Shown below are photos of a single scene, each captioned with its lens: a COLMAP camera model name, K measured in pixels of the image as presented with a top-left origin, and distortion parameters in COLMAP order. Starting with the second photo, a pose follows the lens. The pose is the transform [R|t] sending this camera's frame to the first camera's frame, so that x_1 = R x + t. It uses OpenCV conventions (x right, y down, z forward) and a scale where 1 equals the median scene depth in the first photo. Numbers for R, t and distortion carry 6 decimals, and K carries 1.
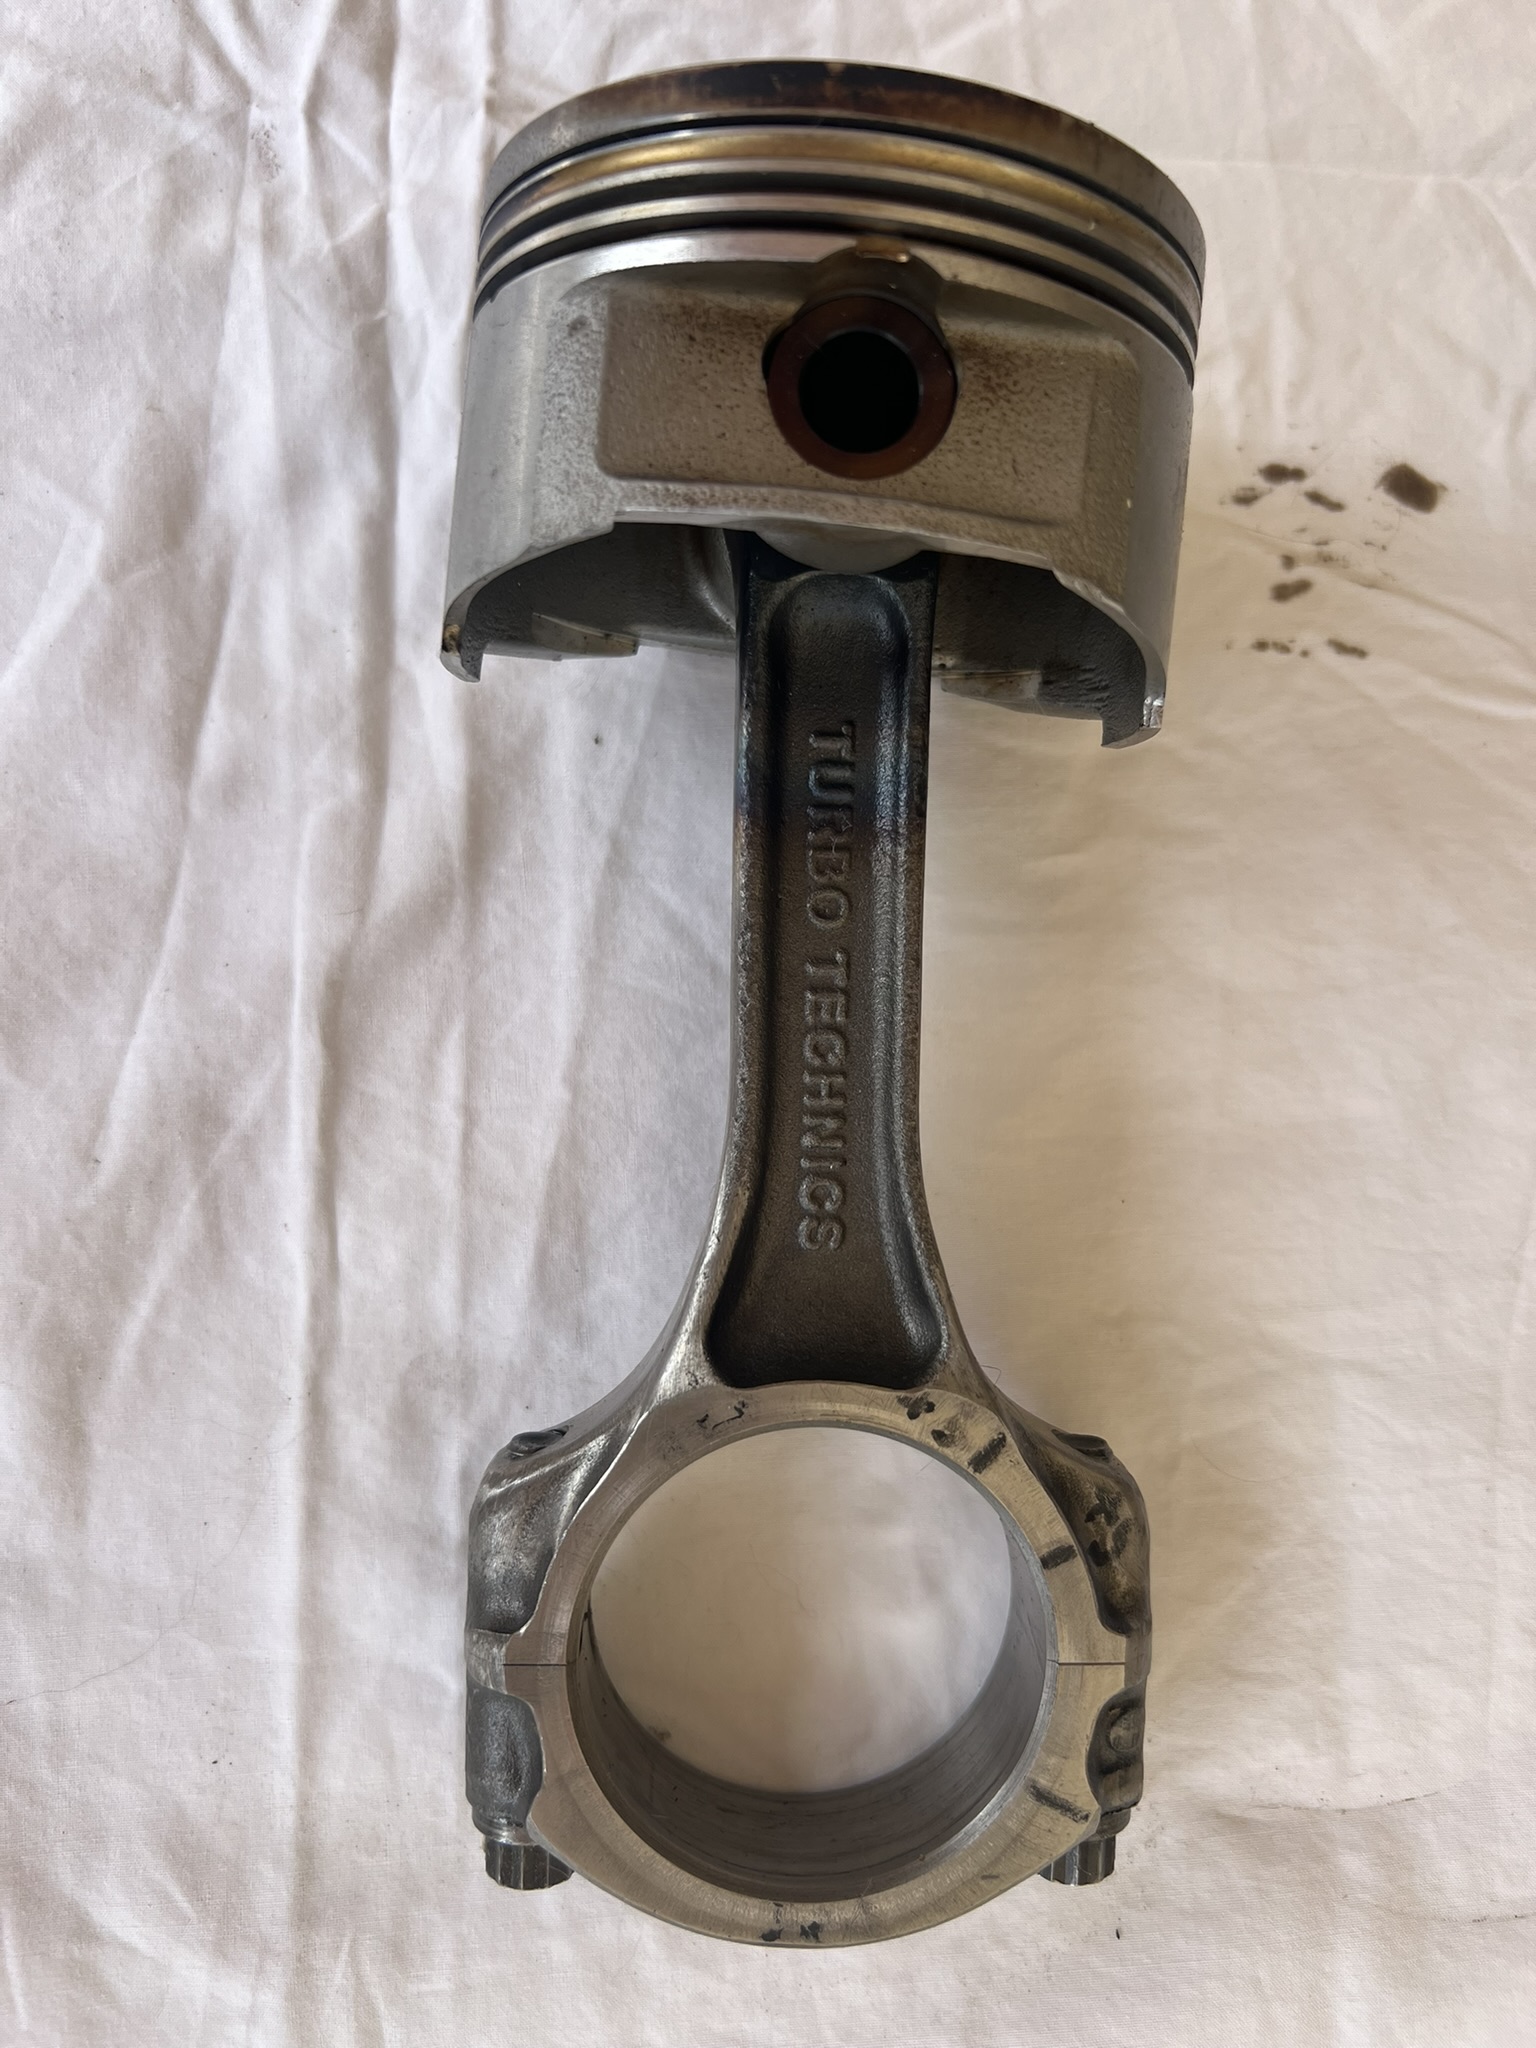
lens RADIAL K [[1568.1, 0, 764.3], [0, 1568.1, 990.7], [0, 0, 1]] dist [0.048461, -0.033819]
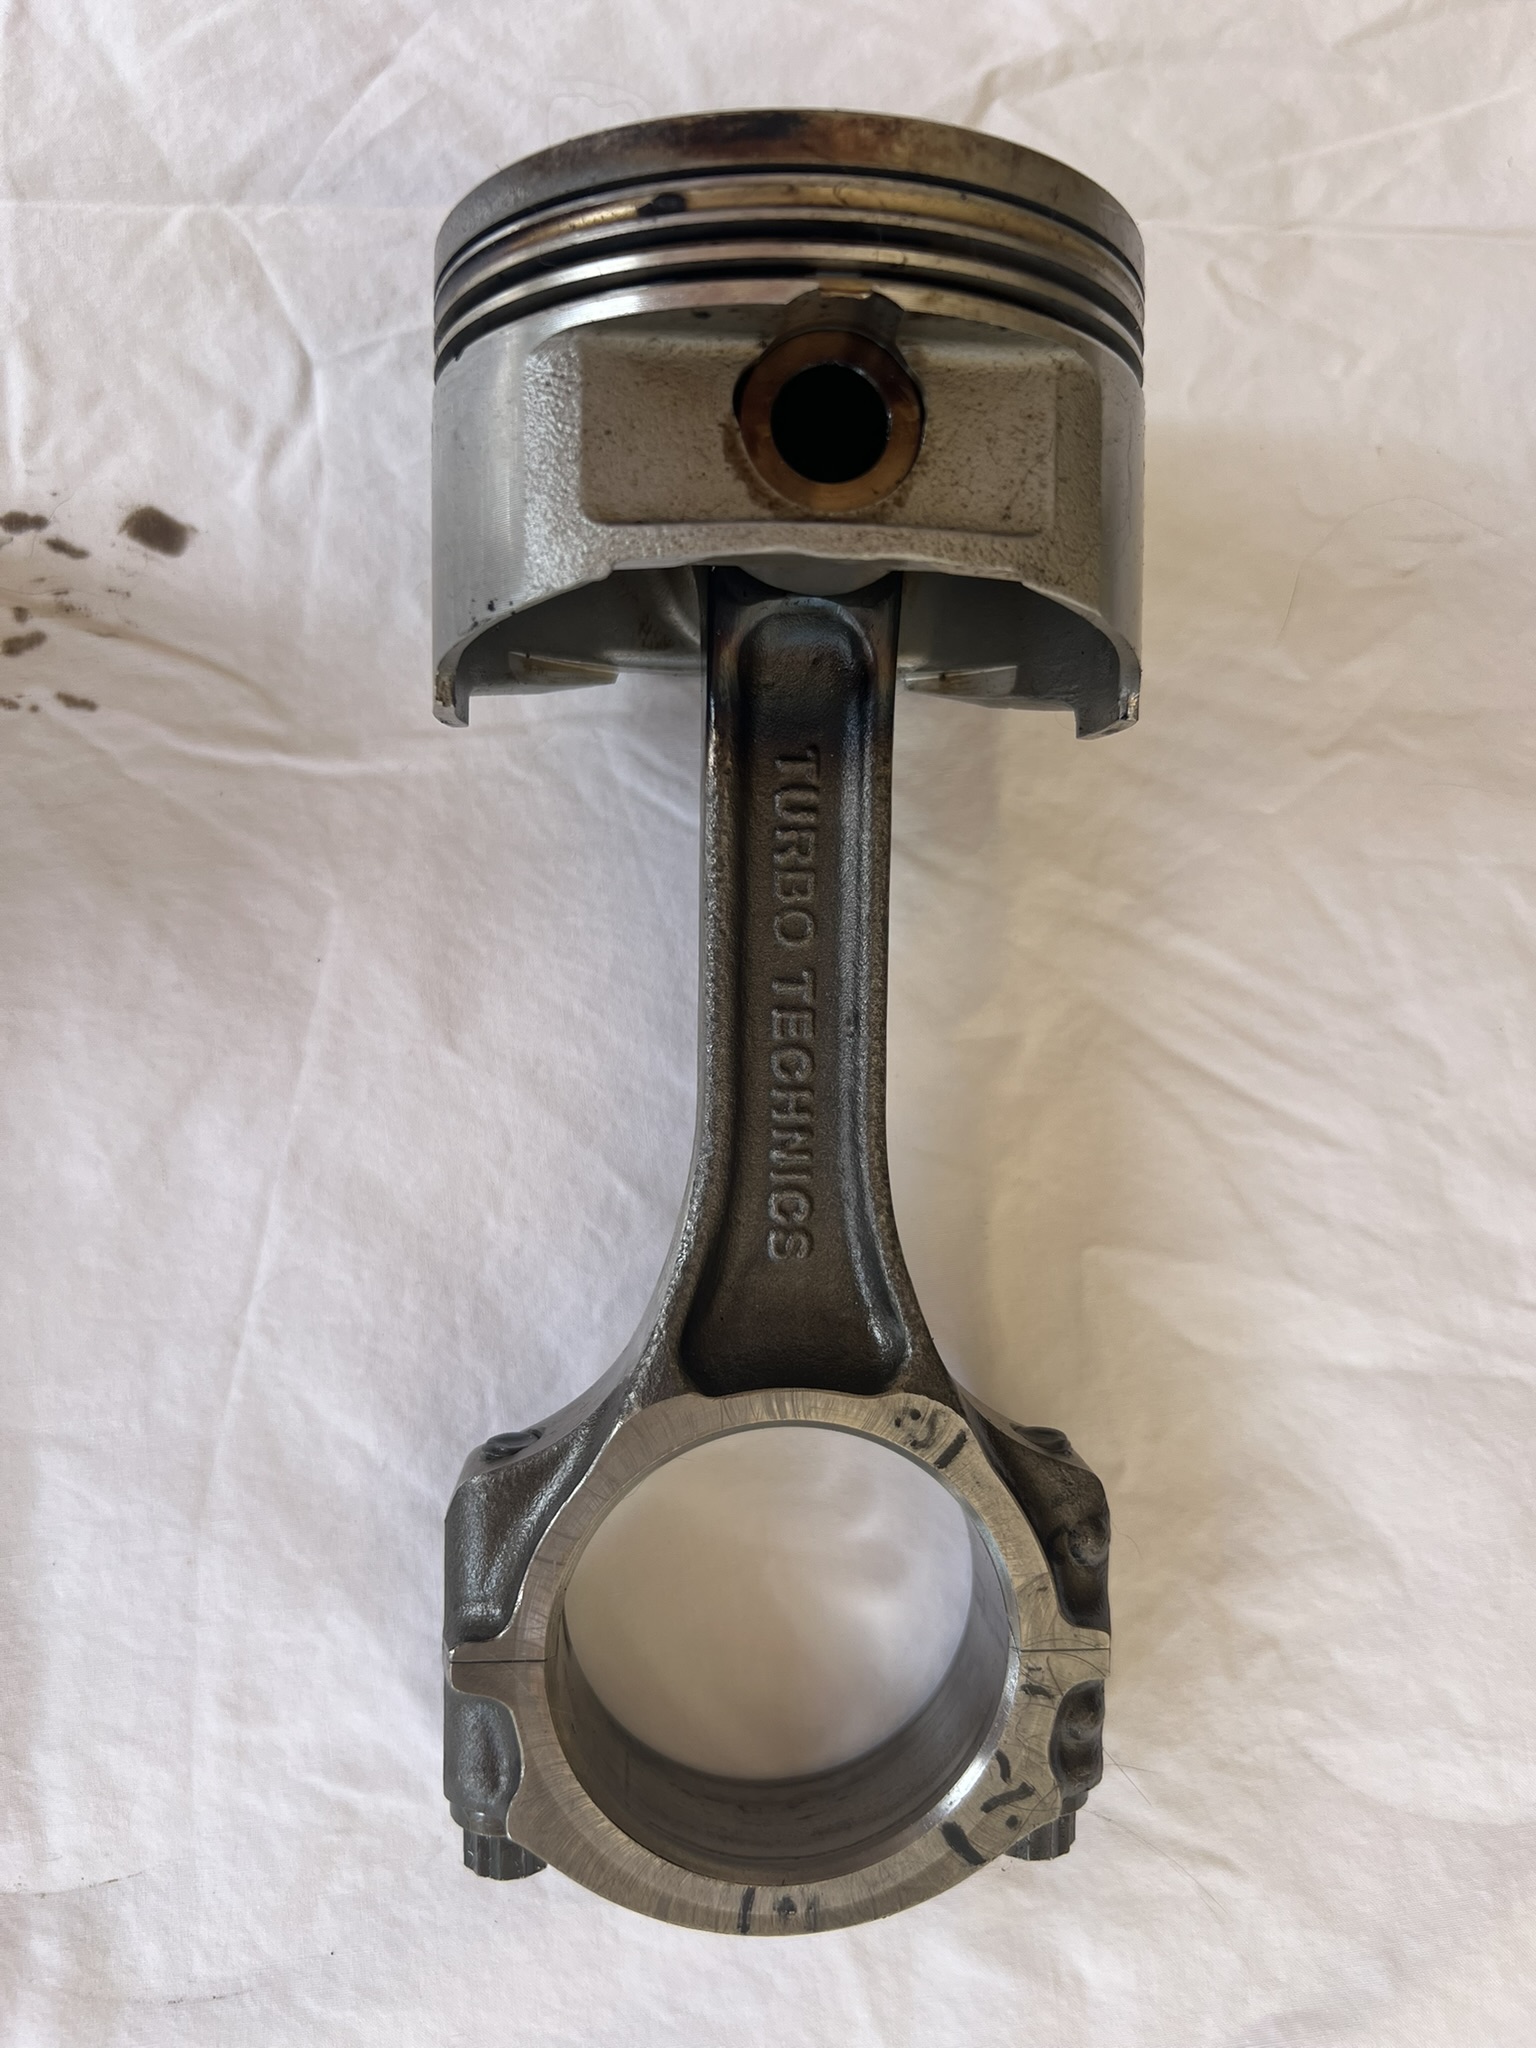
lens RADIAL K [[1531.5, 0, 768.0], [0, 1531.5, 1024.0], [0, 0, 1]] dist [0.045834, -0.038671]
pose [[0.998320, -0.042108, -0.039808, 0.808108], [0.042690, 0.998992, 0.013866, -0.013331], [0.039184, -0.015542, 0.999111, 0.065074]]
